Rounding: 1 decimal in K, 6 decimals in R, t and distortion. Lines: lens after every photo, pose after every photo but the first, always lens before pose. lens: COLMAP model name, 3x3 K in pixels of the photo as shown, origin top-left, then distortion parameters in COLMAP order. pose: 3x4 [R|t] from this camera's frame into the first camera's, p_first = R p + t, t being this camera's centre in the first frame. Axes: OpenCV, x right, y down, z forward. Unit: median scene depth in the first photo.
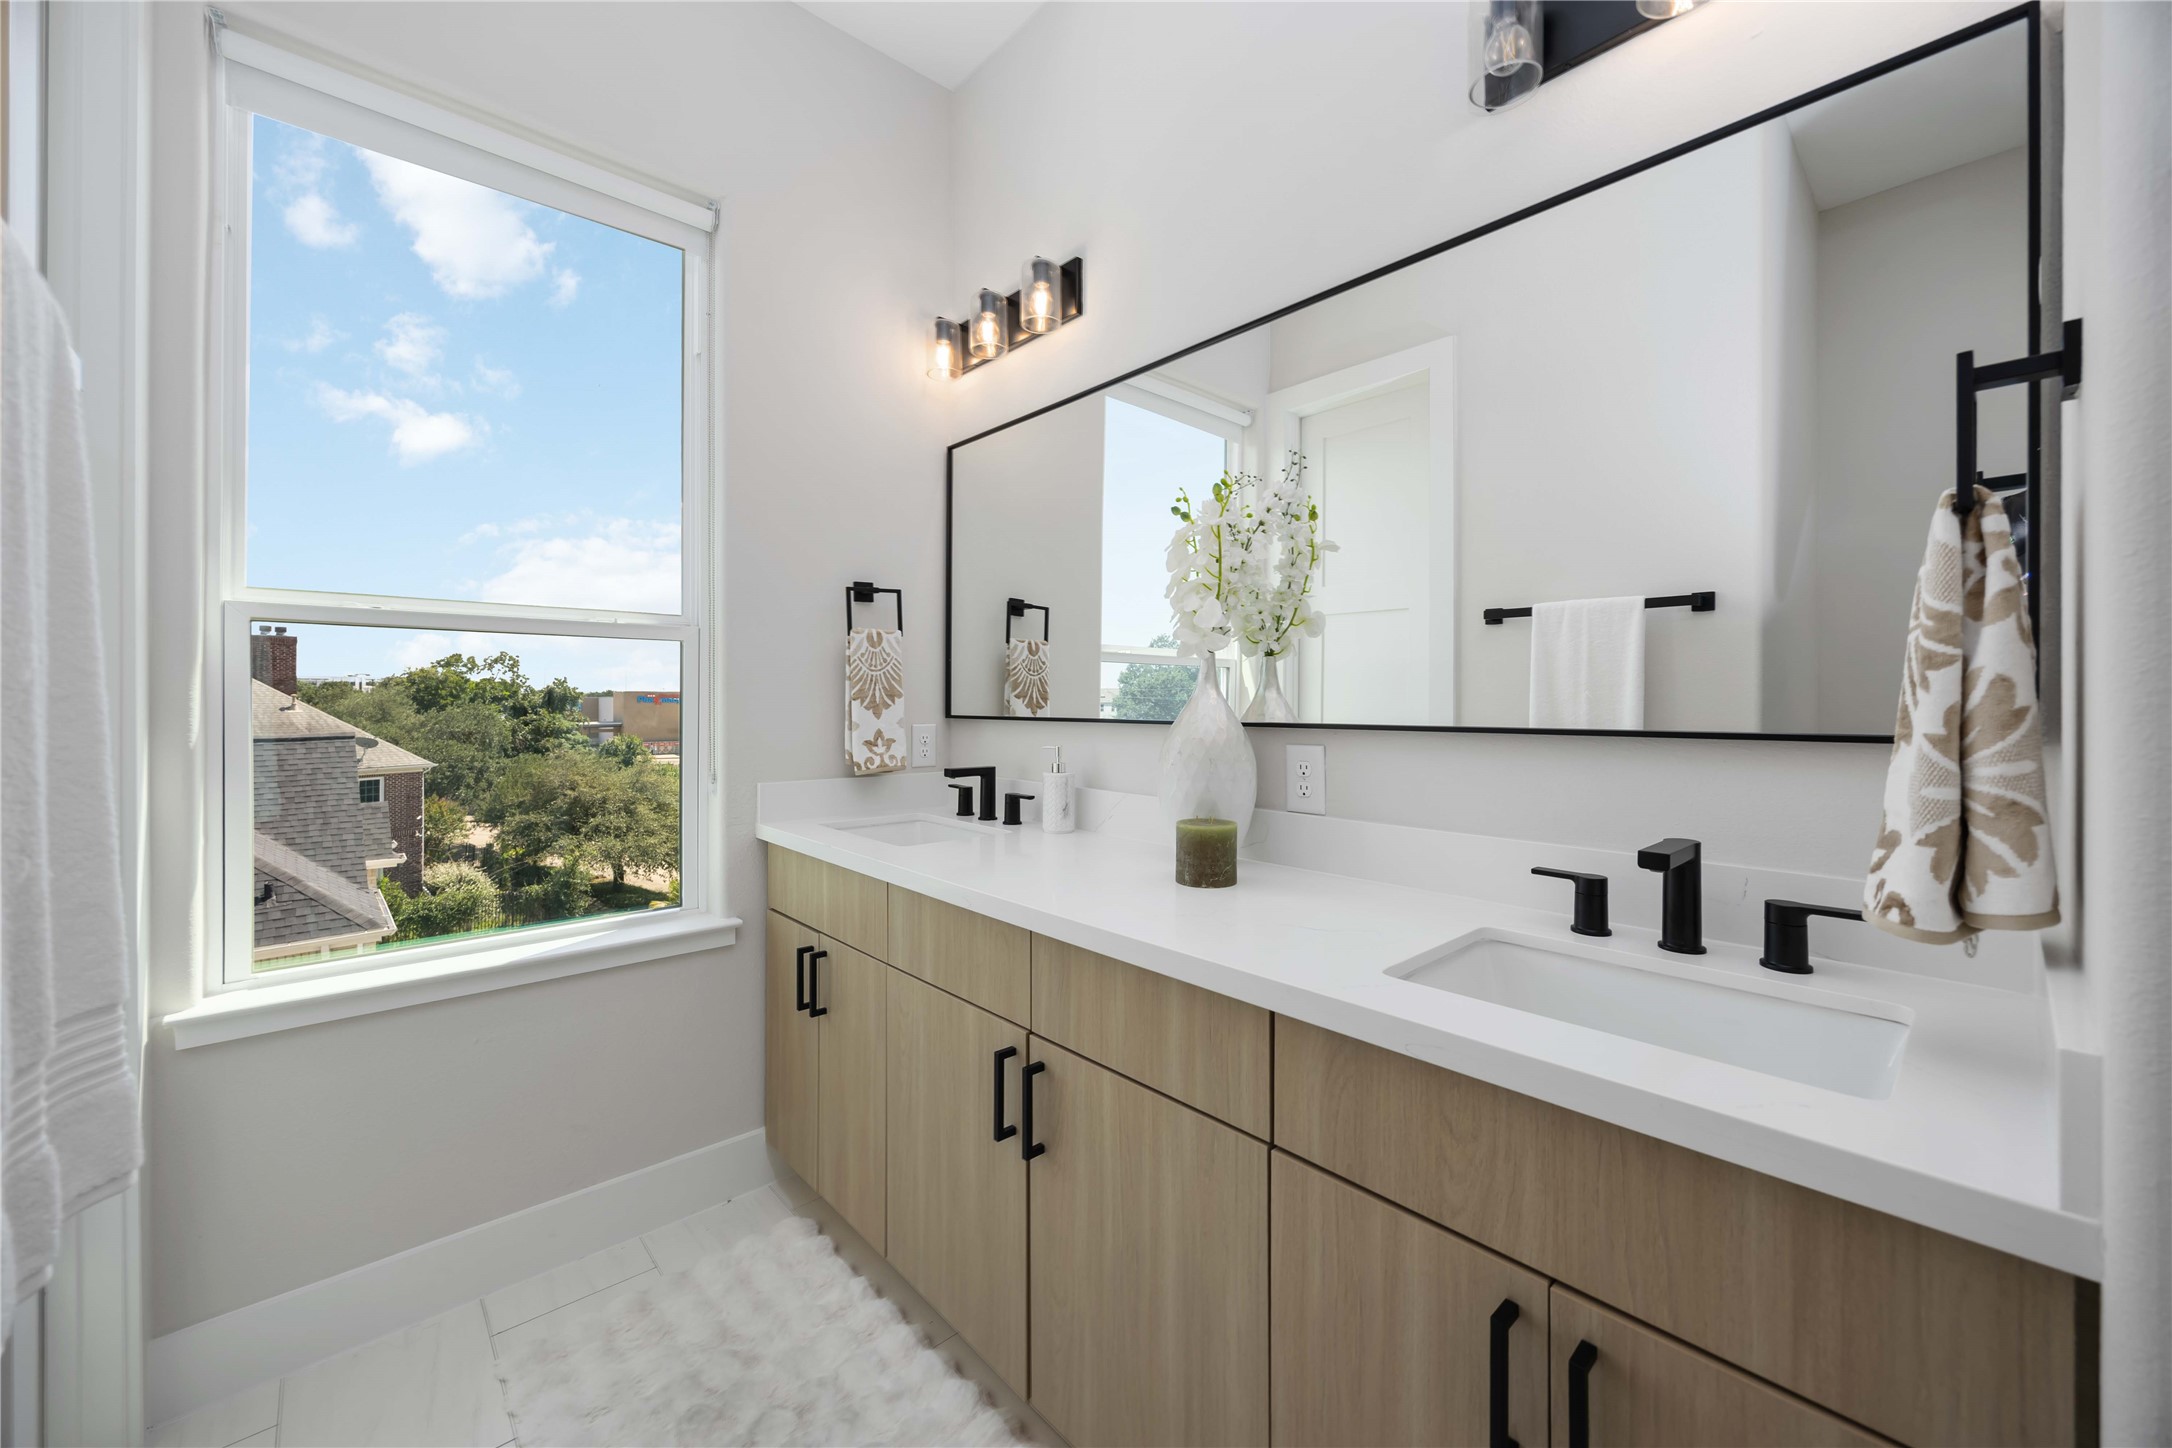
lens RADIAL K [[828.6, 0, 1088.1], [0, 828.6, 700.2], [0, 0, 1]] dist [-0.000082, 0.000153]
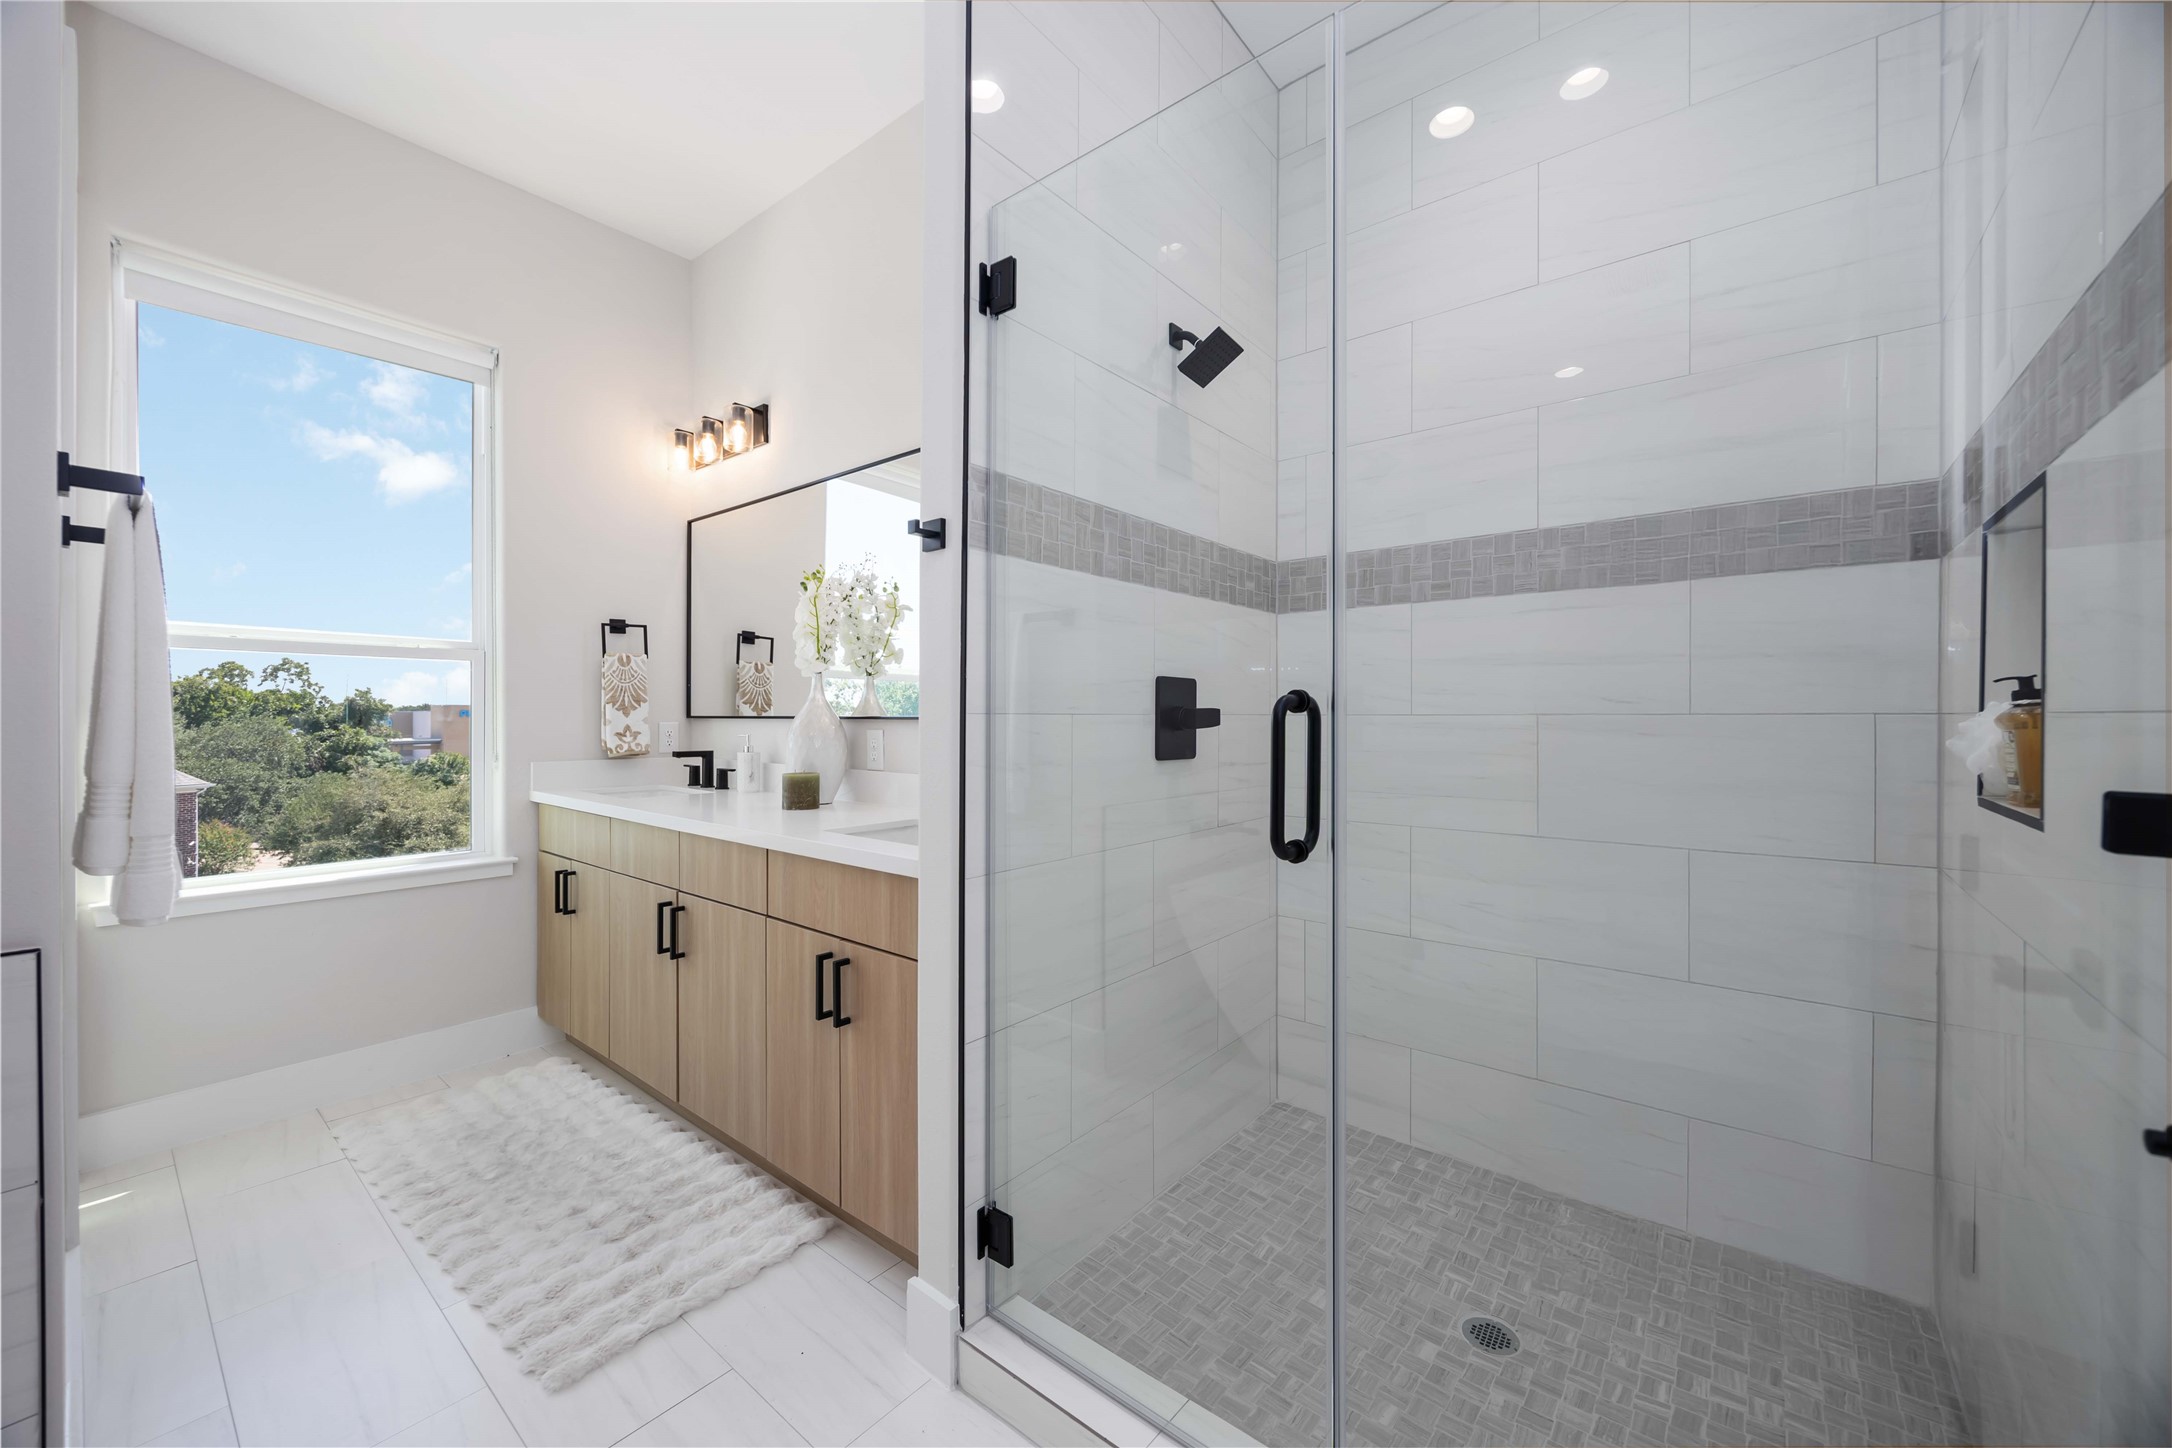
lens RADIAL K [[828.6, 0, 1081.2], [0, 828.6, 717.9], [0, 0, 1]] dist [0.001519, -0.000092]
pose [[0.989510, -0.000067, 0.144466, 0.301316], [-0.000514, 0.999992, 0.003978, 0.017188], [-0.144465, -0.004011, 0.989502, -0.494328]]
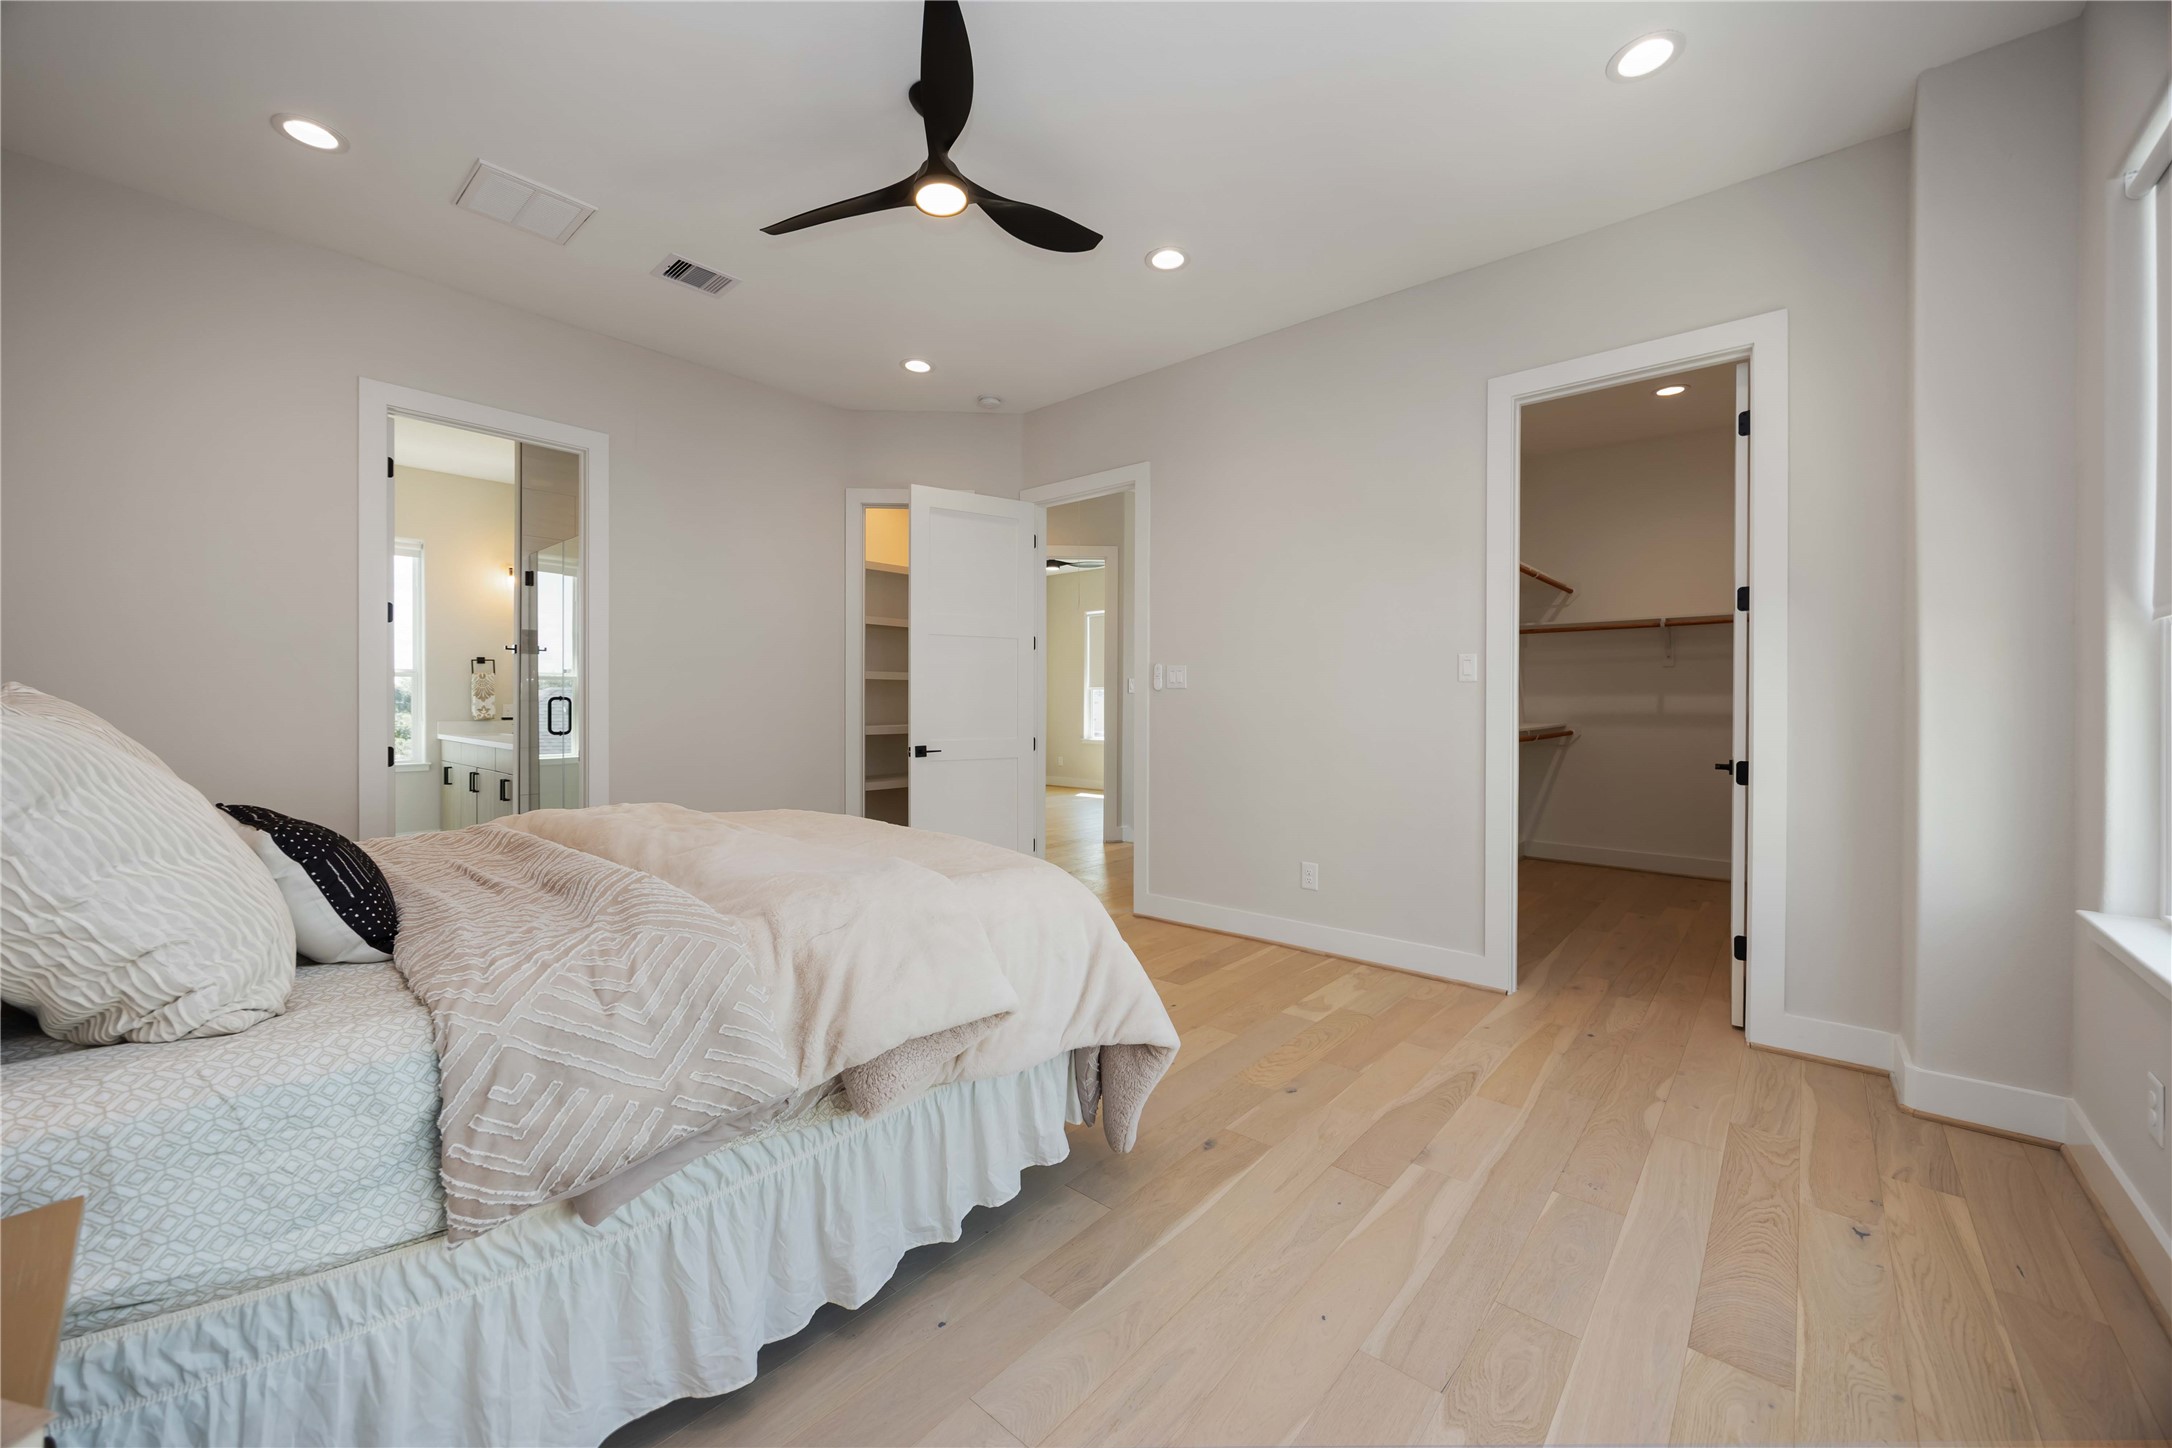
lens RADIAL K [[828.6, 0, 1088.1], [0, 828.6, 700.2], [0, 0, 1]] dist [-0.000082, 0.000153]
pose [[0.993573, 0.001173, 0.113189, 1.620584], [-0.001391, 0.999997, 0.001848, 0.006872], [-0.113186, -0.001994, 0.993572, -2.303583]]
